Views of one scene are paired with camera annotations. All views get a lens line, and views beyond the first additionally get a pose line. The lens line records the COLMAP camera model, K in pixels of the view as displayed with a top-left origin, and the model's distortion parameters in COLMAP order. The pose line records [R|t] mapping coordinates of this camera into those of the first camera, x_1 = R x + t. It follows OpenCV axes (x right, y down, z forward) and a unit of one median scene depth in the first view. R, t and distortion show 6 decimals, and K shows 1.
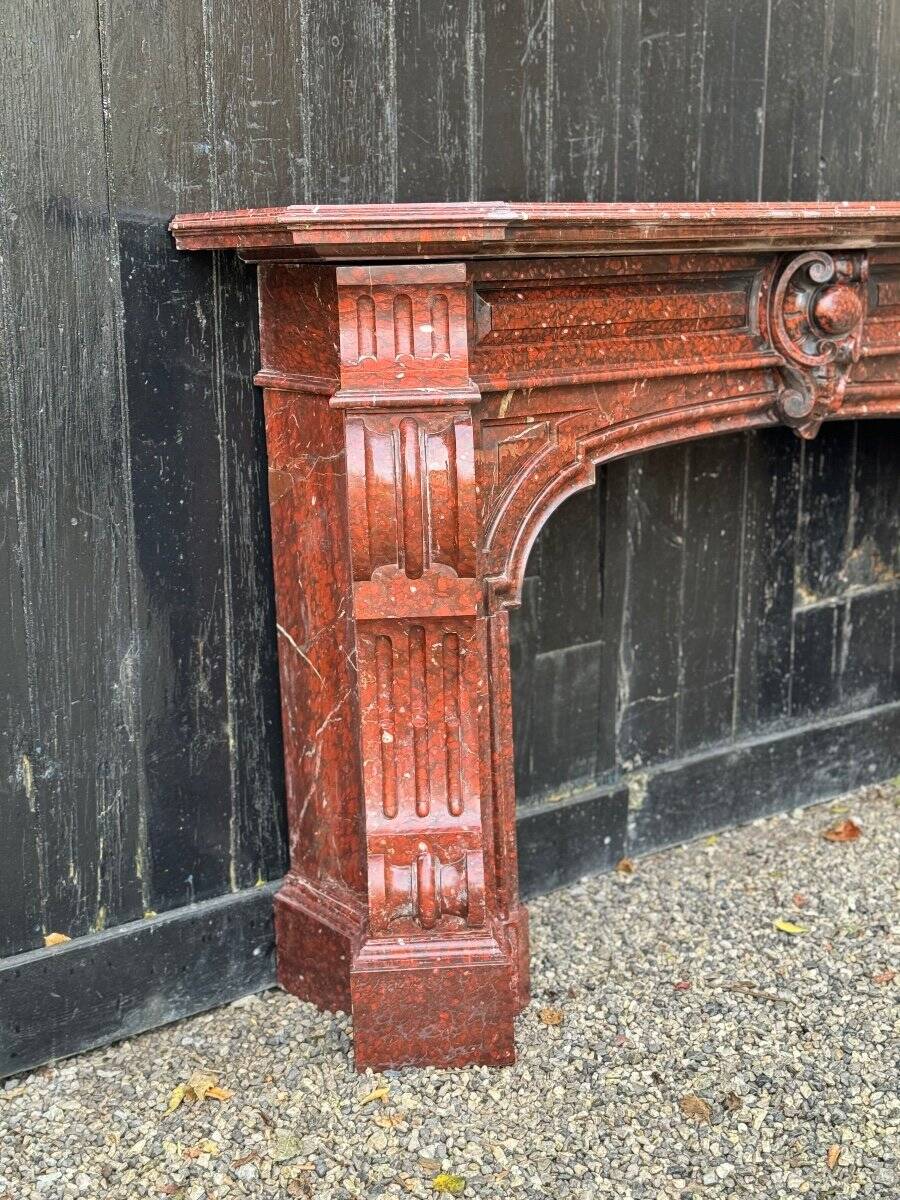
lens RADIAL K [[1681.0, 0, 462.2], [0, 1681.0, 603.8], [0, 0, 1]] dist [0.124255, 0.000000]
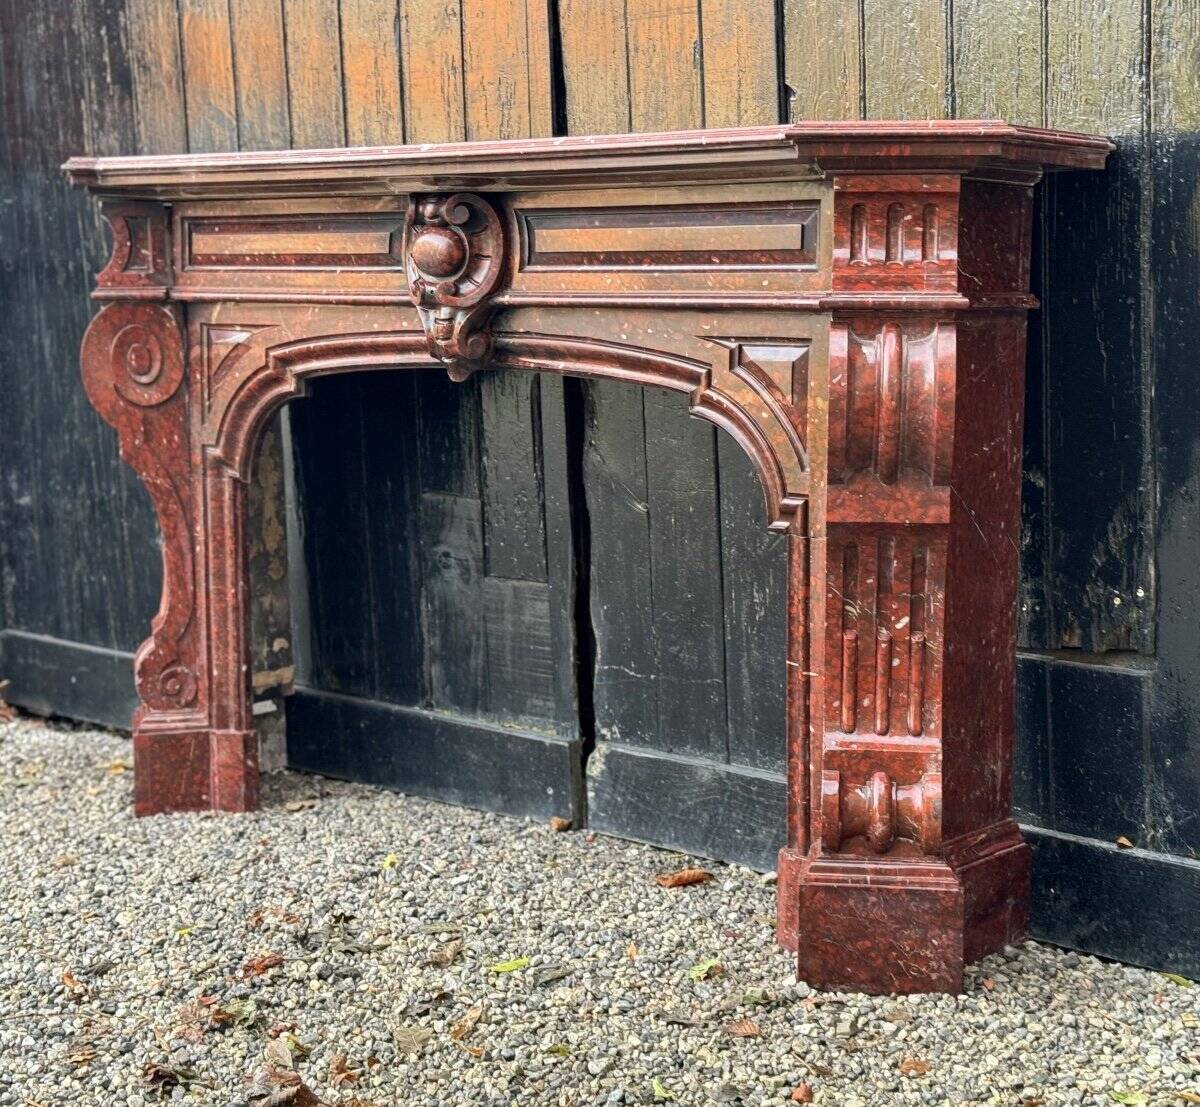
lens RADIAL K [[2108.0, 0, 607.4], [0, 2108.0, 546.0], [0, 0, 1]] dist [0.122748, 0.000000]
pose [[0.180000, 0.141868, -0.973382, 1.516252], [-0.208126, 0.972635, 0.103272, -0.158545], [0.961397, 0.183997, 0.204600, 0.897952]]
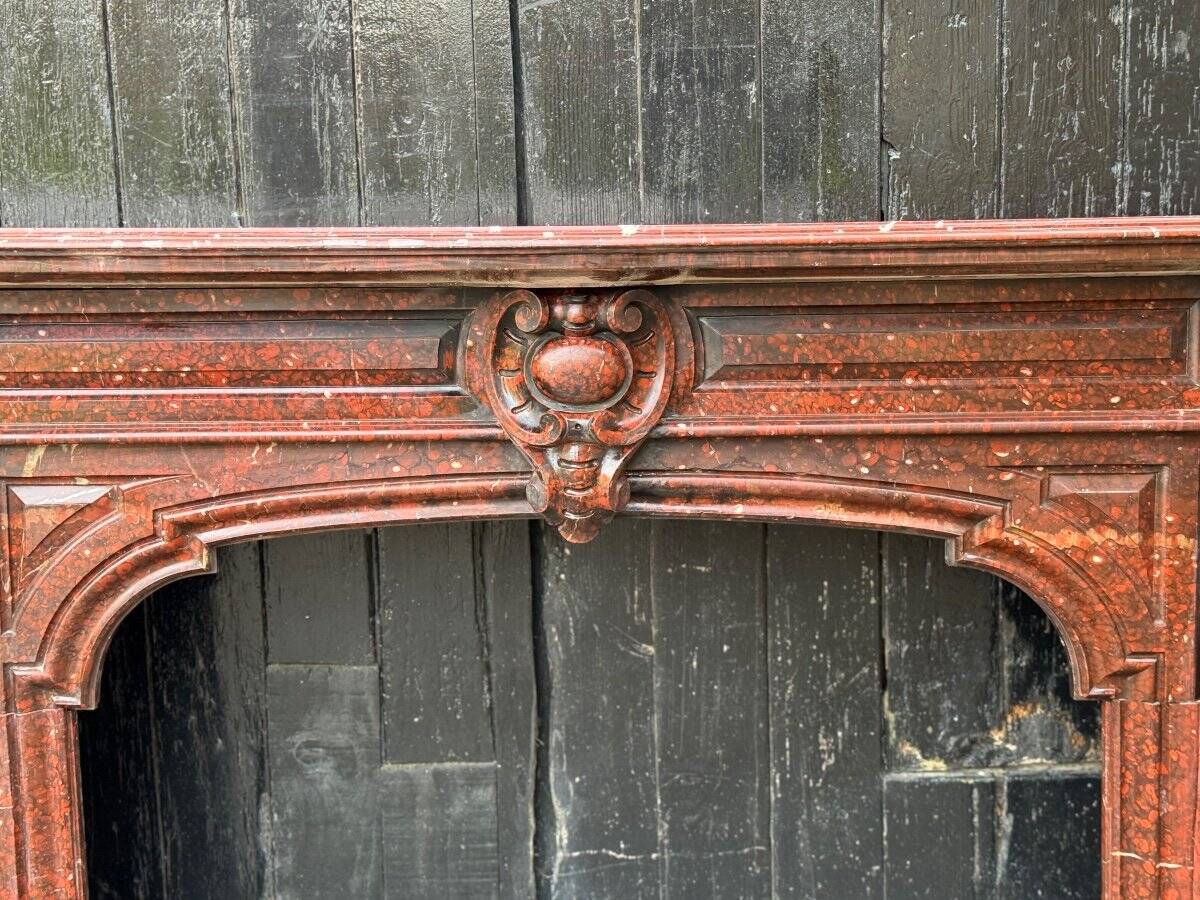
lens RADIAL K [[1681.0, 0, 586.4], [0, 1681.0, 431.9], [0, 0, 1]] dist [0.124255, 0.000000]
pose [[0.772149, 0.089773, -0.629068, 0.685616], [-0.132733, 0.990918, -0.021511, -0.136539], [0.621424, 0.100108, 0.777053, 0.472708]]
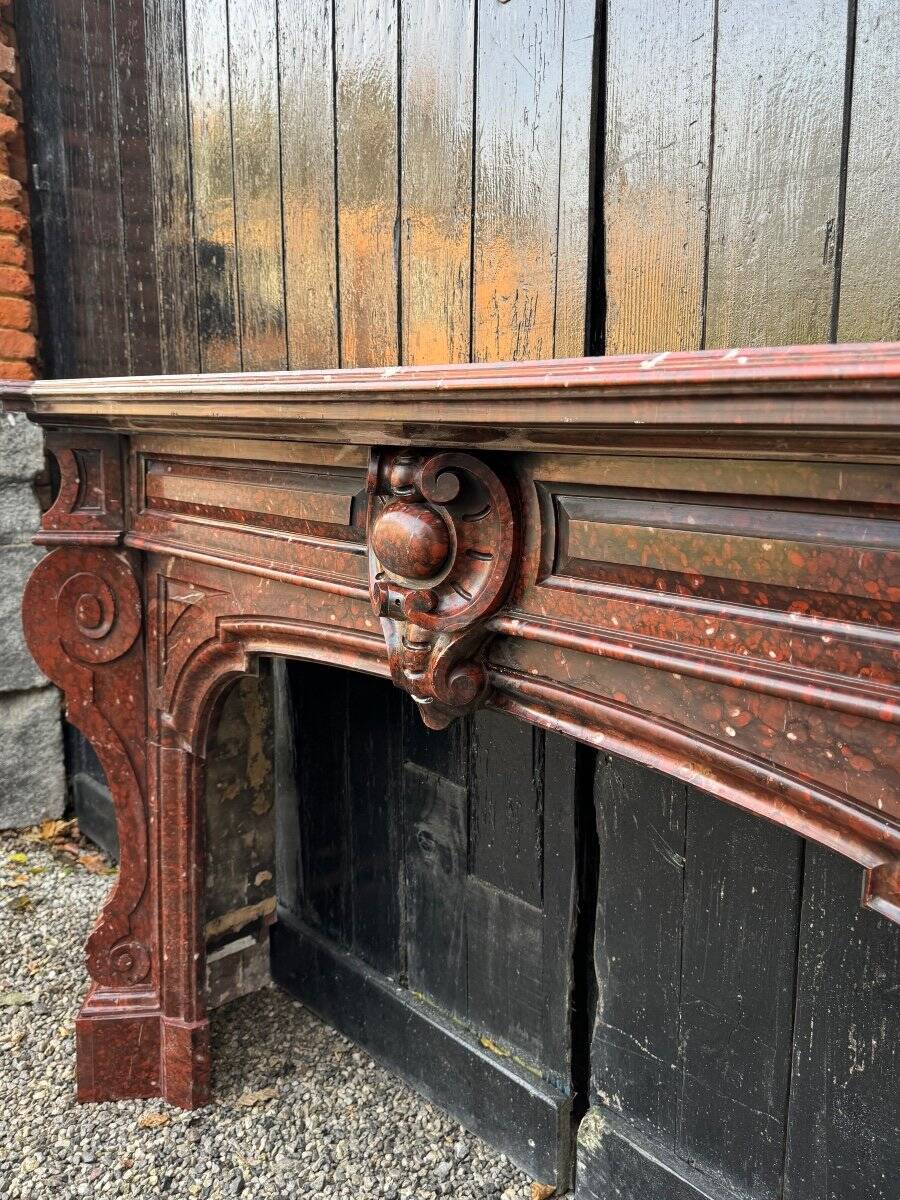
lens RADIAL K [[921.9, 0, 458.9], [0, 921.9, 605.6], [0, 0, 1]] dist [0.105081, -0.158055]
pose [[0.088037, 0.189694, -0.977888, 0.580816], [-0.245728, 0.955497, 0.163228, -0.216621], [0.965333, 0.225924, 0.130732, 1.005852]]
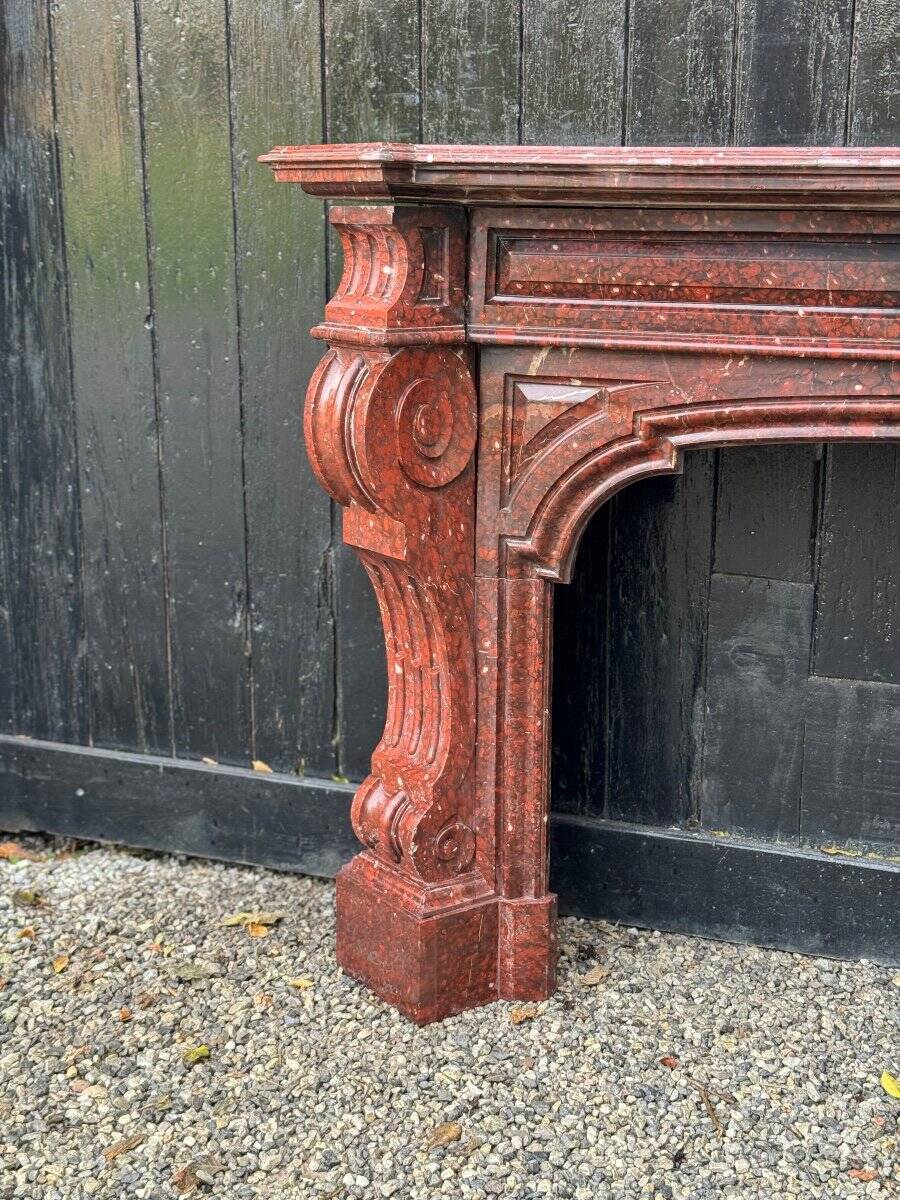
lens RADIAL K [[1681.0, 0, 454.2], [0, 1681.0, 592.5], [0, 0, 1]] dist [0.124255, 0.000000]
pose [[0.529875, 0.212365, -0.821056, 0.732880], [-0.205951, 0.971381, 0.118334, -0.085892], [0.822689, 0.106395, 0.558447, 0.404373]]
